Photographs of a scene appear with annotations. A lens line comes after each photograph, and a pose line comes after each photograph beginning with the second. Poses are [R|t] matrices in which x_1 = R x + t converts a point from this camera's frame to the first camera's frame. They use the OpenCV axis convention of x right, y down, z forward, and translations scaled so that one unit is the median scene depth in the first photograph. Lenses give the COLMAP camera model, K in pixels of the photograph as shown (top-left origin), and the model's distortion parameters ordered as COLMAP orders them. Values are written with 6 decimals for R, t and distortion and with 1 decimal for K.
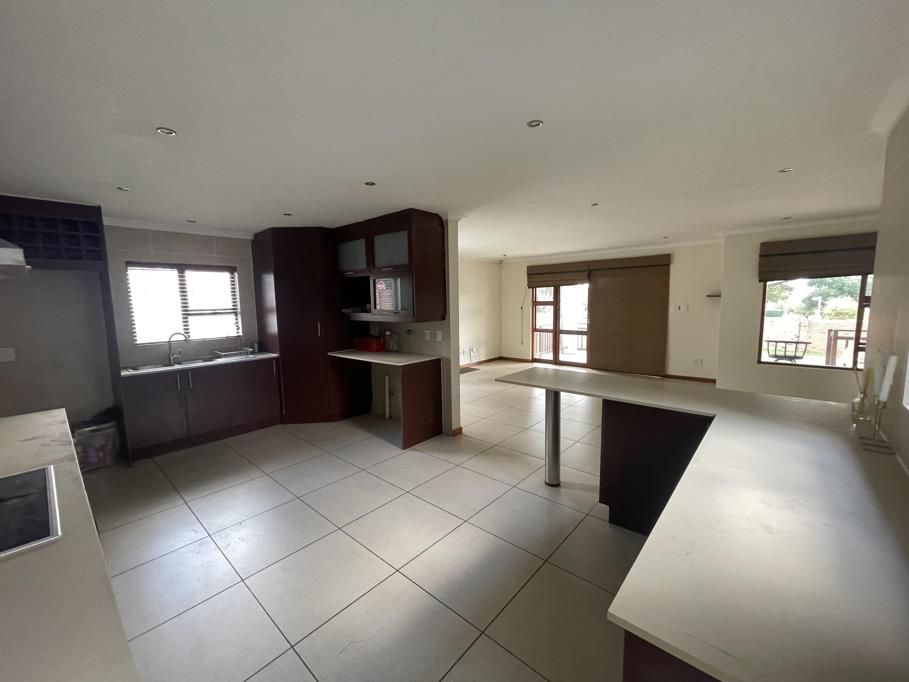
lens RADIAL K [[368.0, 0, 456.1], [0, 368.0, 338.0], [0, 0, 1]] dist [-0.004247, -0.000011]
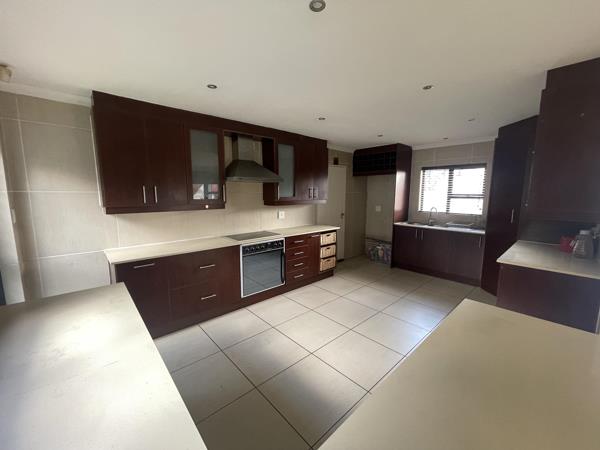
lens RADIAL K [[242.9, 0, 299.4], [0, 242.9, 222.7], [0, 0, 1]] dist [-0.004247, -0.000011]
pose [[-0.110643, 0.149262, -0.982588, 0.398489], [-0.103623, 0.981537, 0.160770, -0.056531], [0.988443, 0.119607, -0.093134, 0.467139]]
